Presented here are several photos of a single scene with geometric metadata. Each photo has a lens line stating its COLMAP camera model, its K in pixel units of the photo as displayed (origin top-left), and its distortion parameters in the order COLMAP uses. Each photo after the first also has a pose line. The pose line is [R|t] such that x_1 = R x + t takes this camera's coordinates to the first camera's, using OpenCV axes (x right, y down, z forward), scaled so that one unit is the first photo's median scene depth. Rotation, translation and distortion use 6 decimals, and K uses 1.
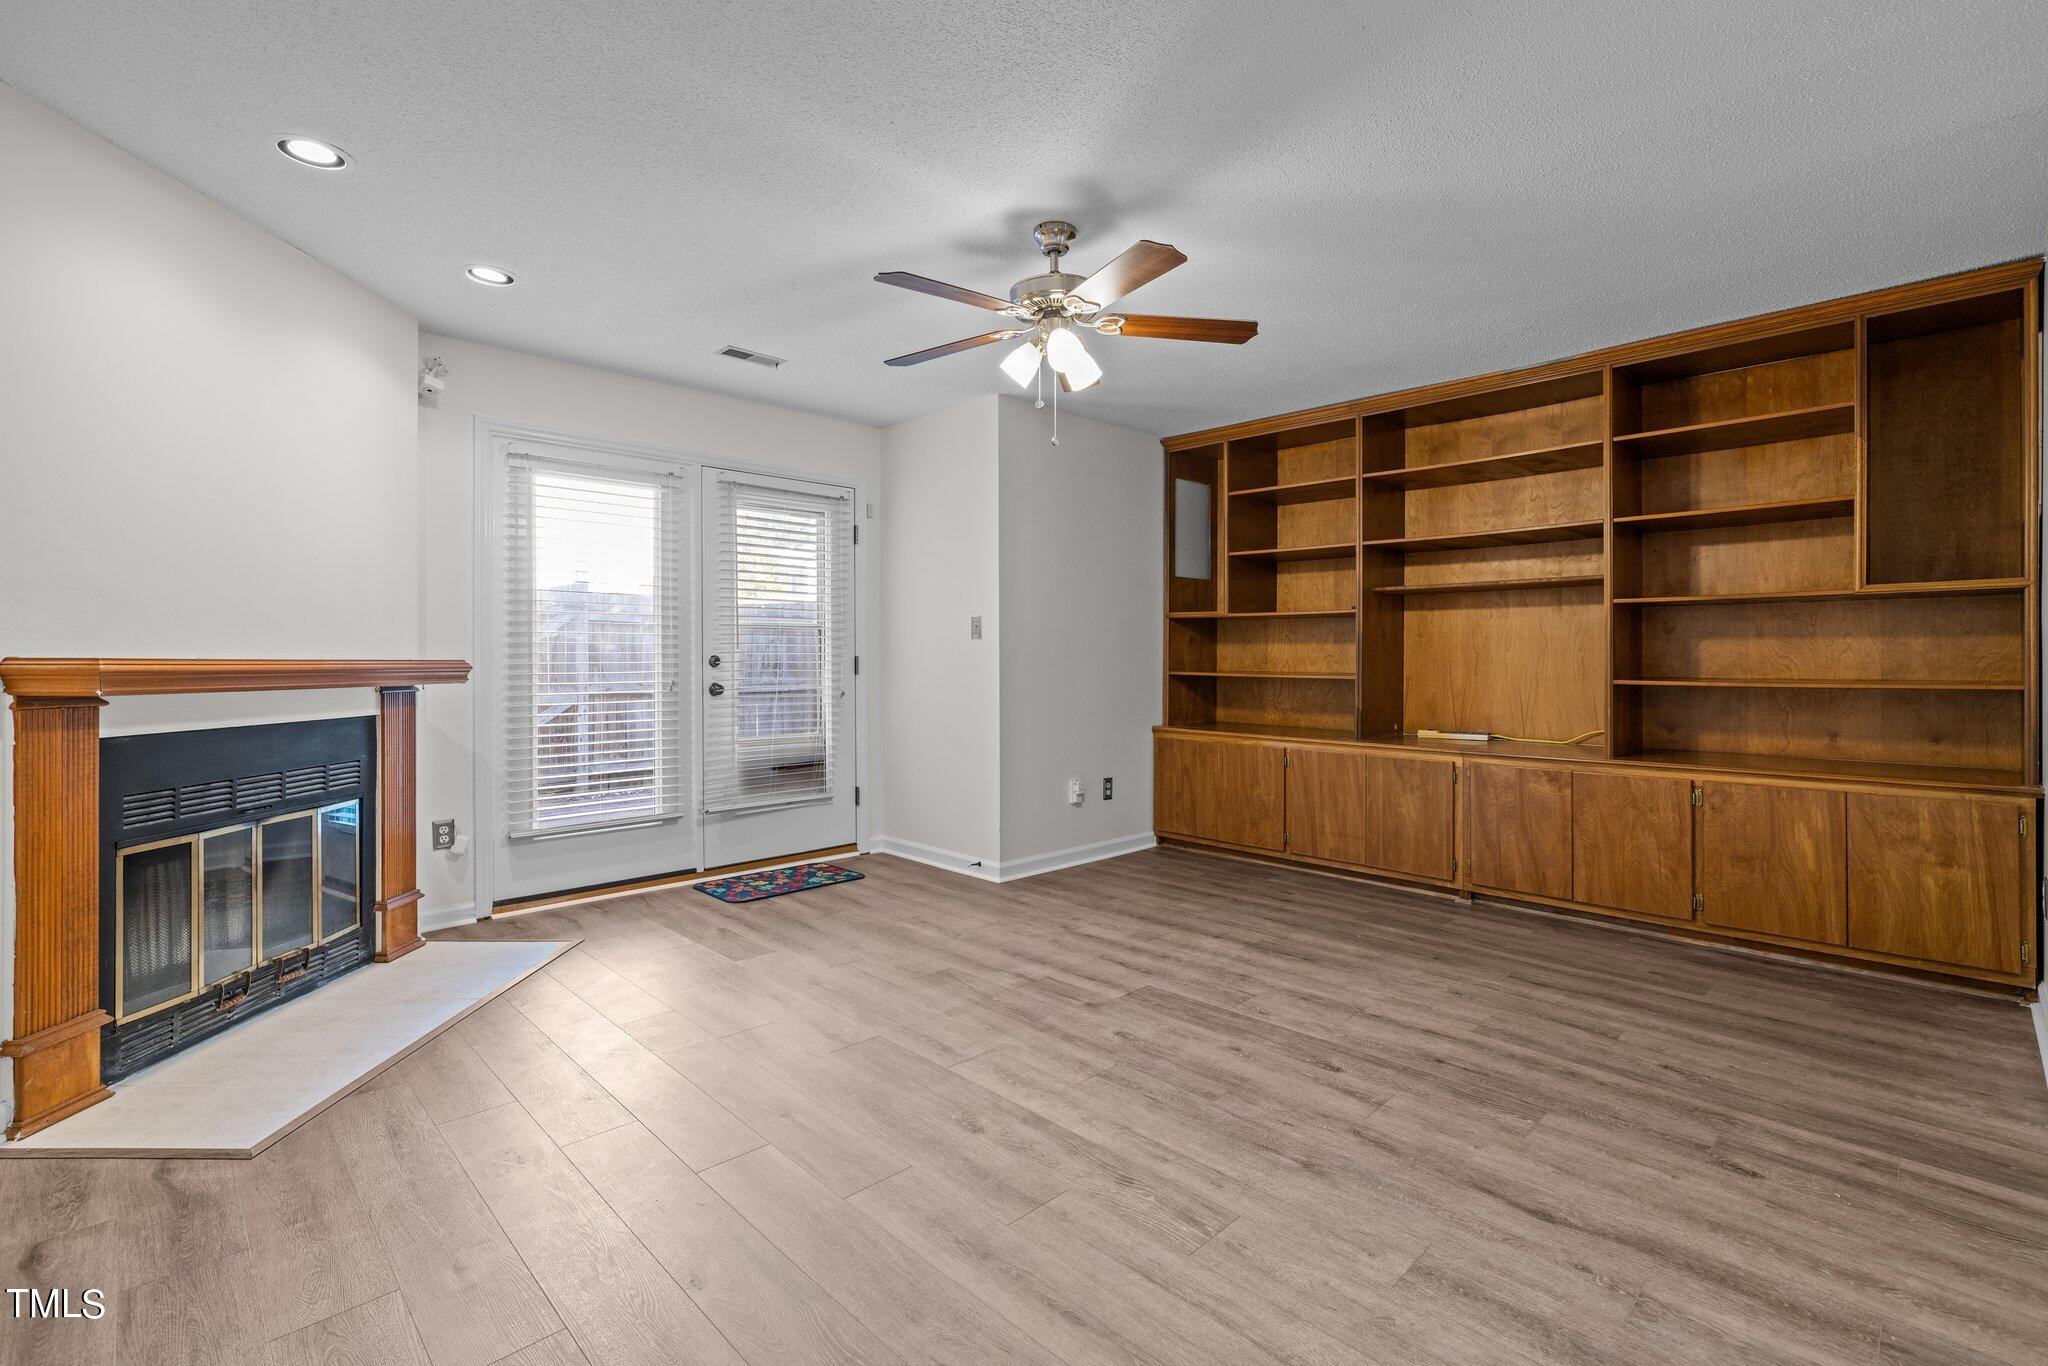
lens RADIAL K [[914.5, 0, 1016.8], [0, 914.5, 662.0], [0, 0, 1]] dist [-0.009952, 0.001452]
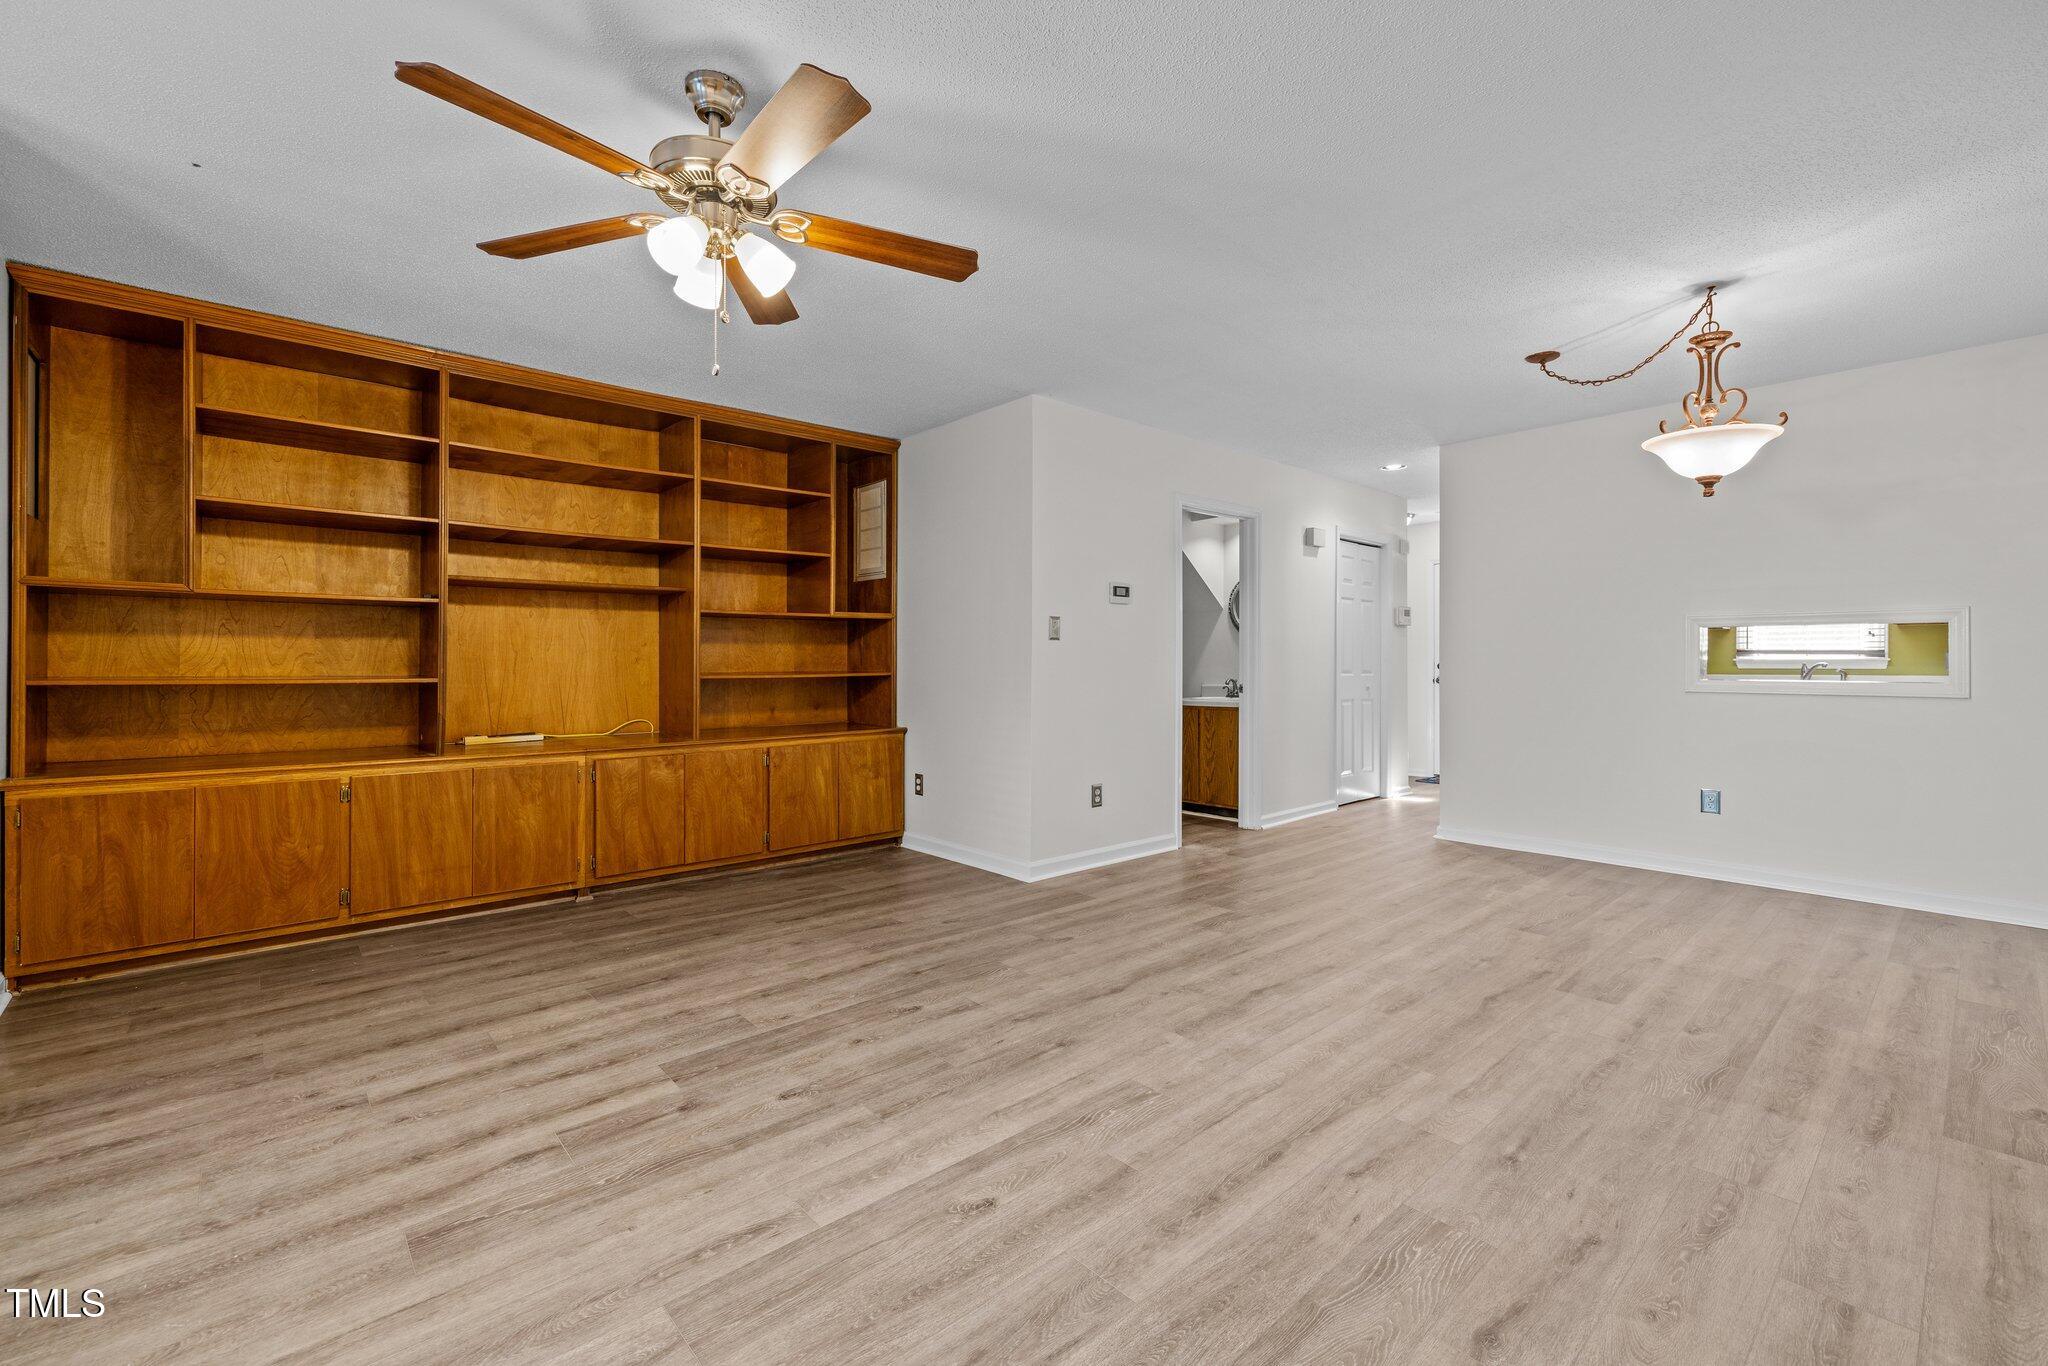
lens RADIAL K [[858.1, 0, 1014.5], [0, 858.1, 672.4], [0, 0, 1]] dist [-0.000066, 0.000053]
pose [[0.049424, -0.016842, 0.998636, -0.511686], [0.002289, 0.999857, 0.016750, -0.003238], [-0.998775, 0.001458, 0.049456, 0.564089]]
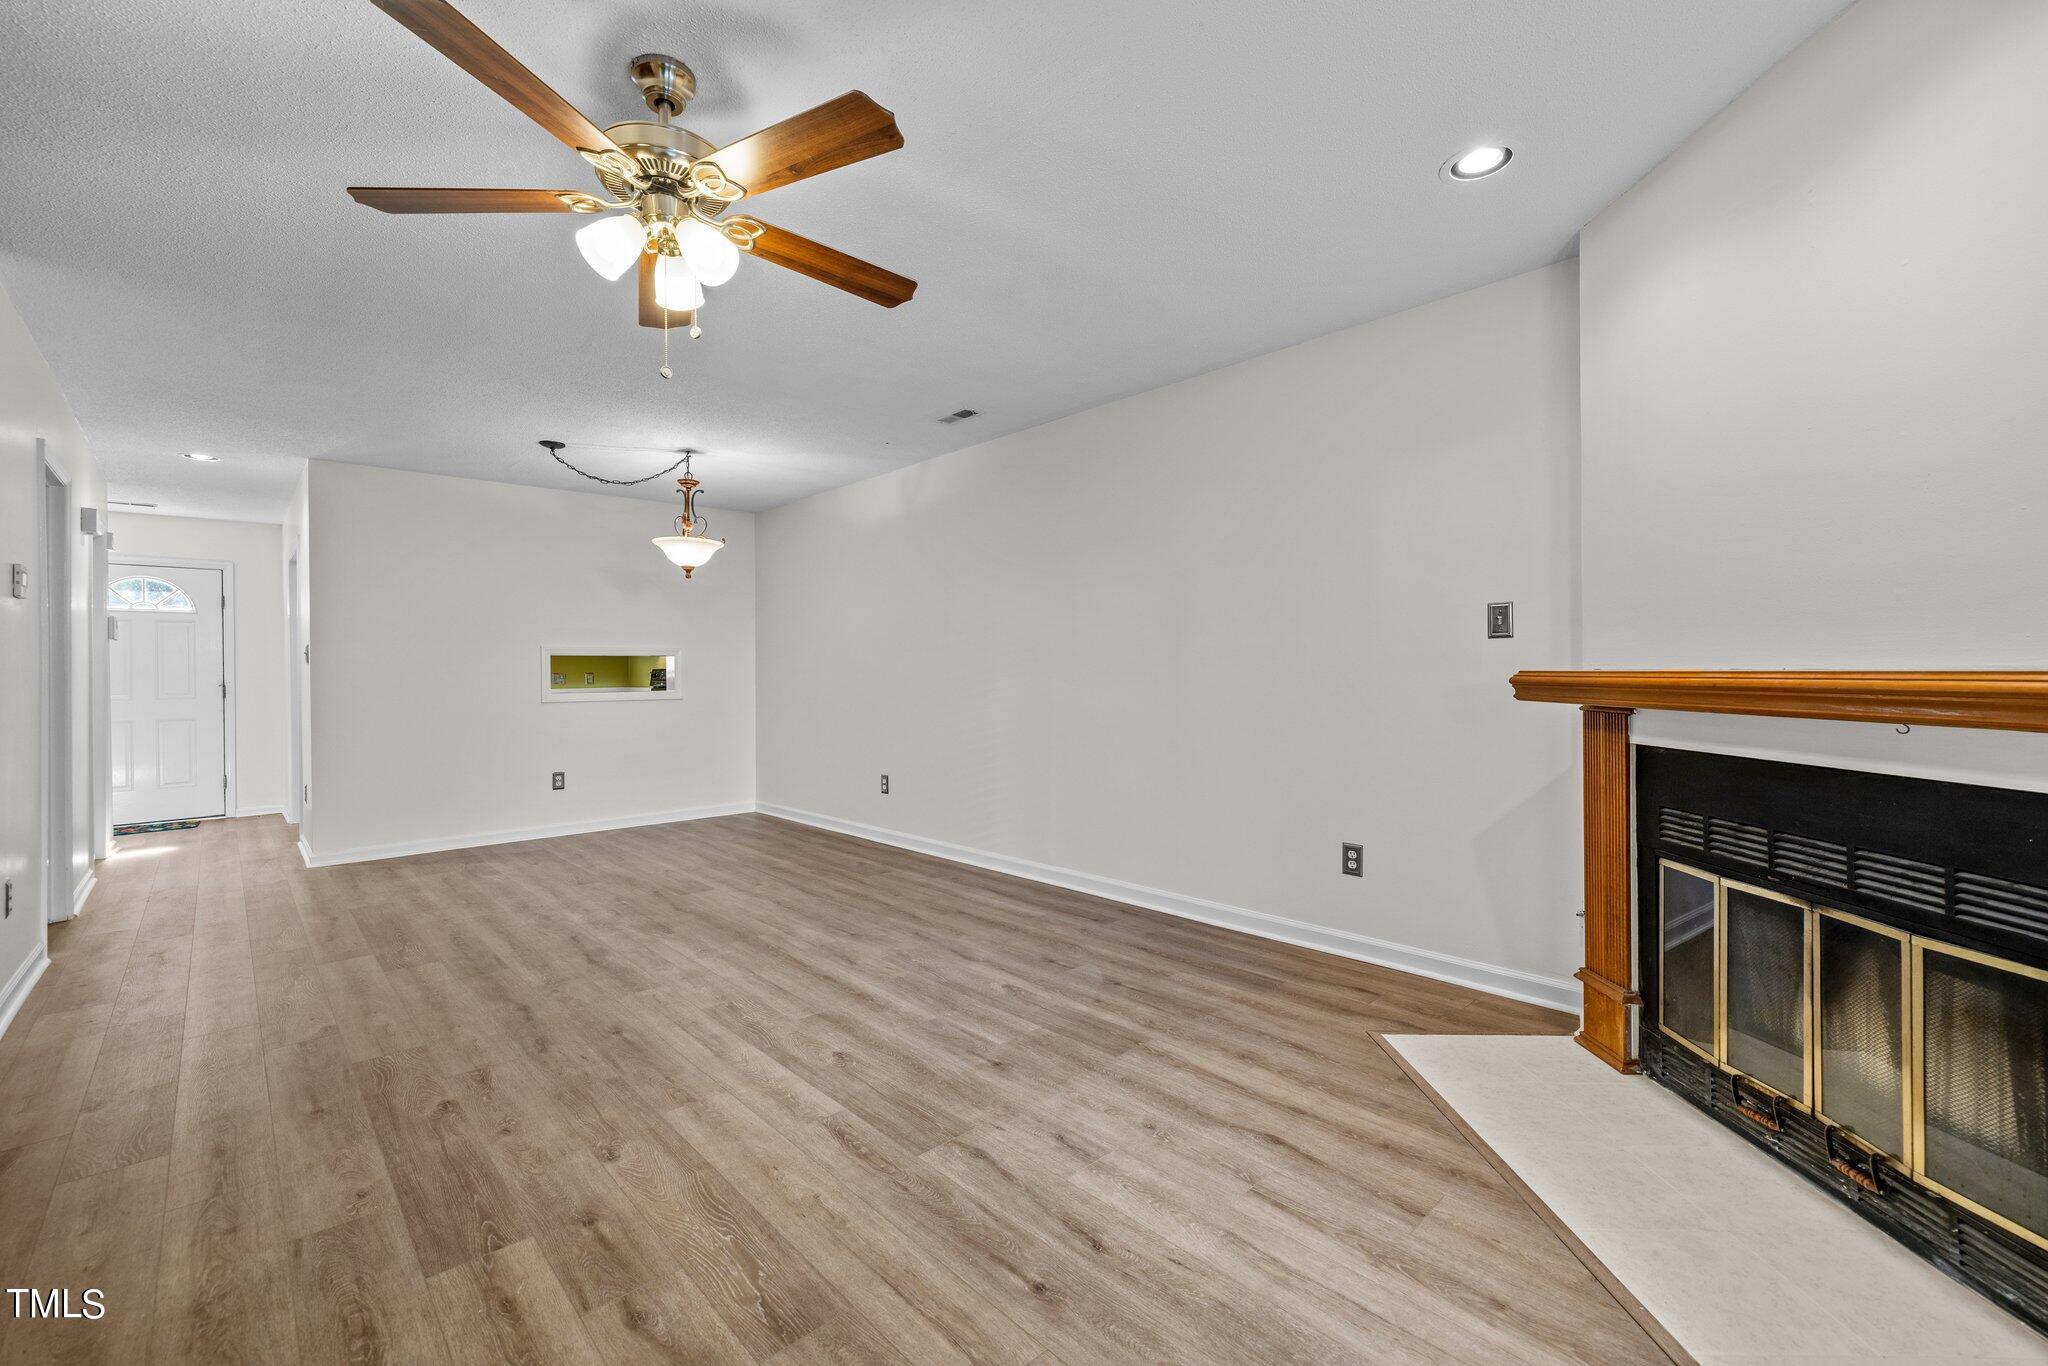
lens RADIAL K [[858.1, 0, 1018.1], [0, 858.1, 683.7], [0, 0, 1]] dist [-0.000066, 0.000053]
pose [[-0.999726, 0.005794, 0.022682, -0.191933], [0.006065, 0.999910, 0.011934, -0.003216], [-0.022611, 0.012068, -0.999671, 1.303527]]
